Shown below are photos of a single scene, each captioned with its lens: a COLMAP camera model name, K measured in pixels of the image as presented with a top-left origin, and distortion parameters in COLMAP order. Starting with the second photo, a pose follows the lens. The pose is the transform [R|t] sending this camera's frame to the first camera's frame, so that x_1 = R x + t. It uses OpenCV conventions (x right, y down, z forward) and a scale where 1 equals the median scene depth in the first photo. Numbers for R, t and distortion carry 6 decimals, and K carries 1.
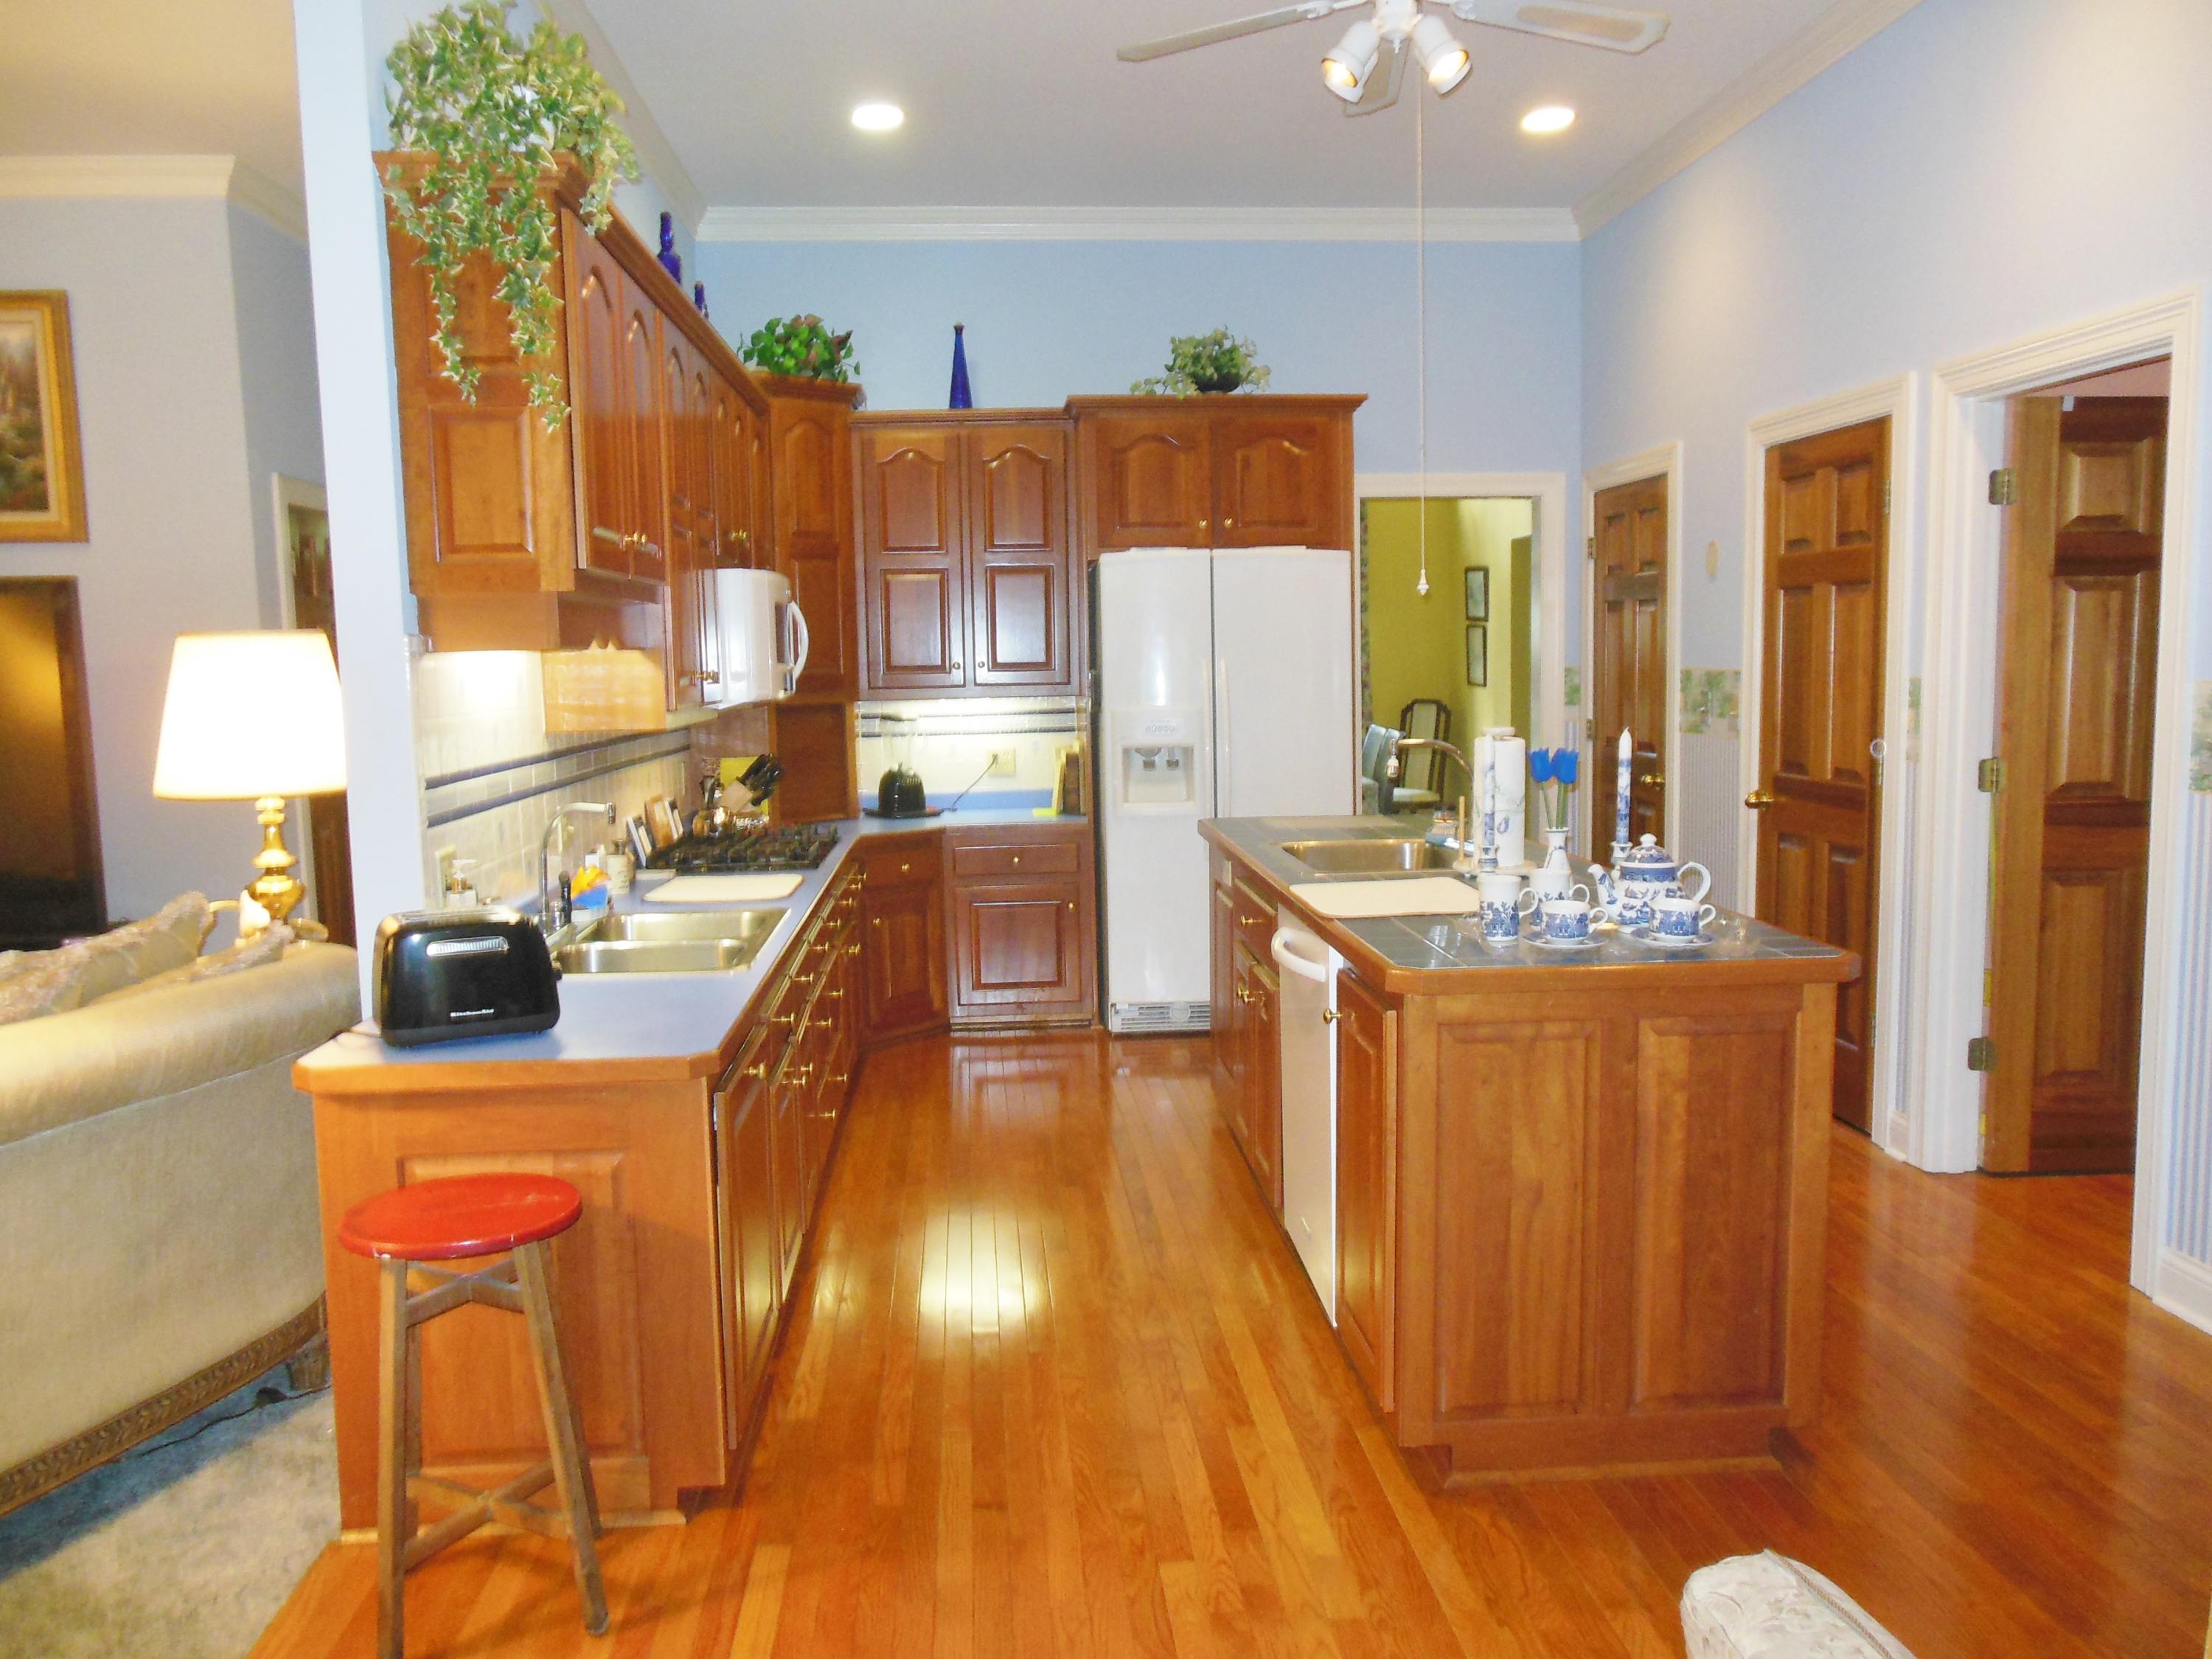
lens RADIAL K [[1679.9, 0, 1100.4], [0, 1679.9, 833.7], [0, 0, 1]] dist [-0.079685, 0.113081]
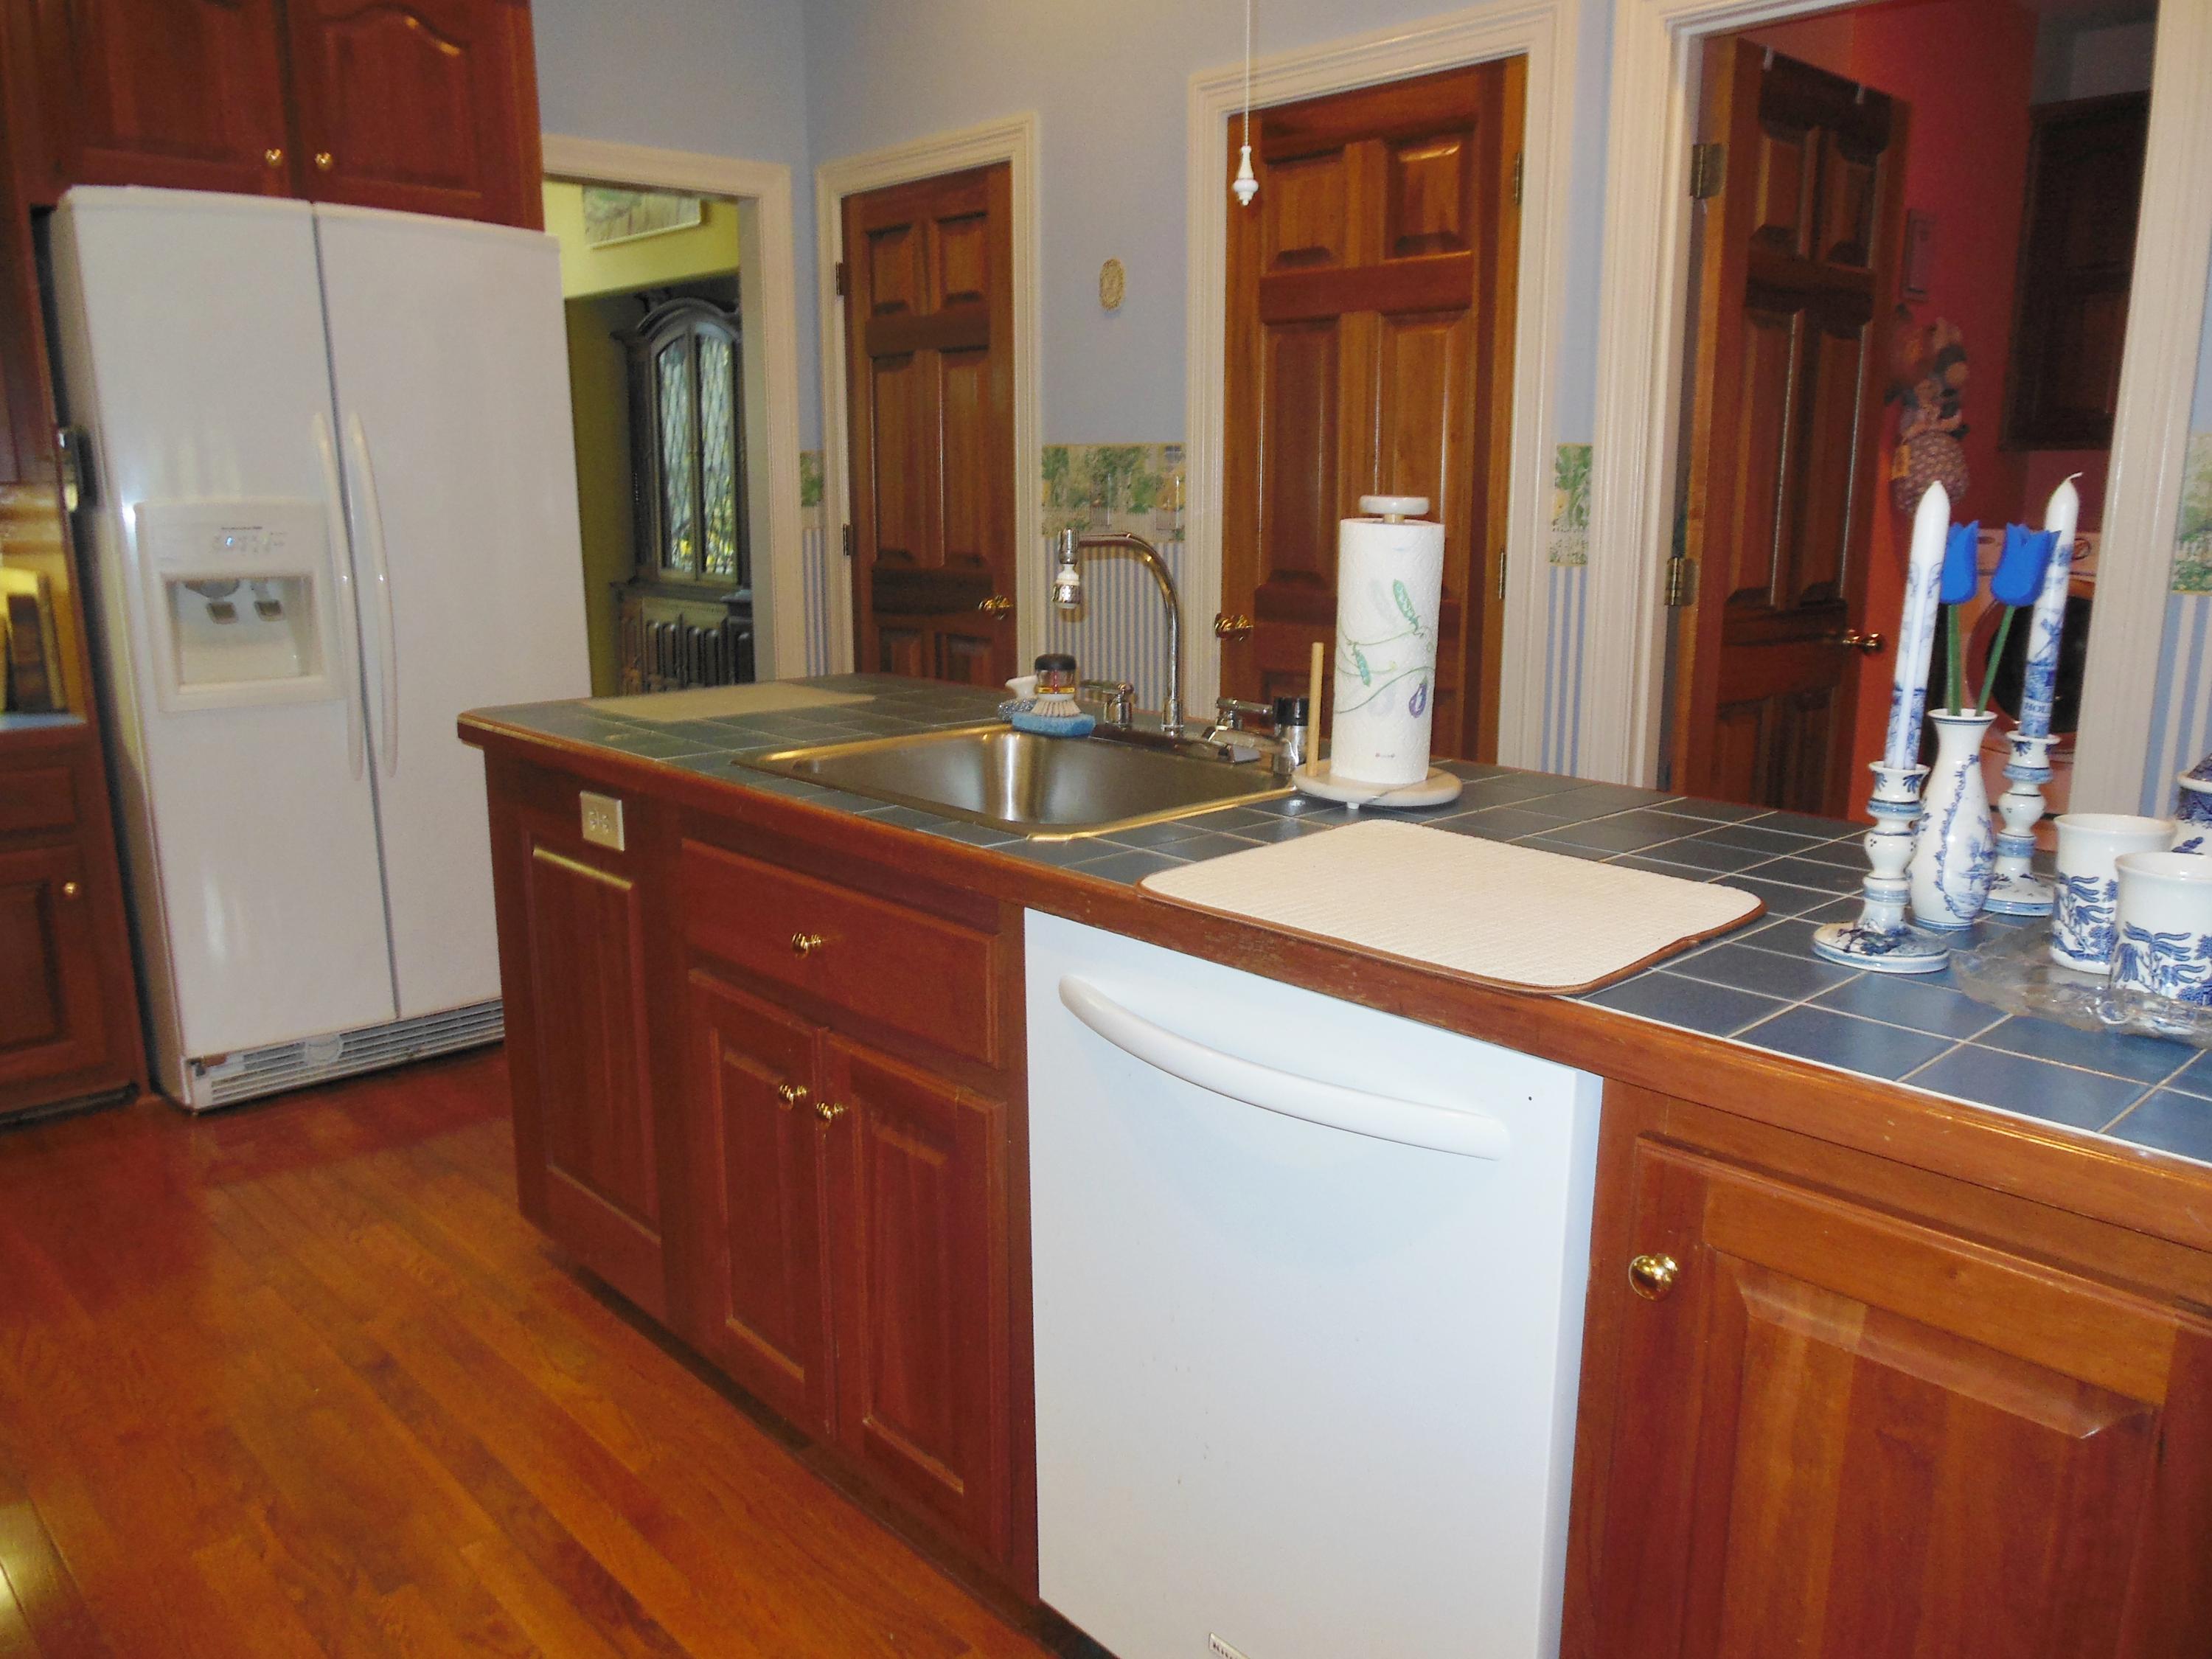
lens RADIAL K [[1679.9, 0, 1104.6], [0, 1679.9, 838.1], [0, 0, 1]] dist [-0.079685, 0.113081]
pose [[0.780976, -0.116905, 0.613523, -0.083446], [0.054130, 0.991299, 0.119985, -0.017759], [-0.622211, -0.060495, 0.780508, 0.411896]]
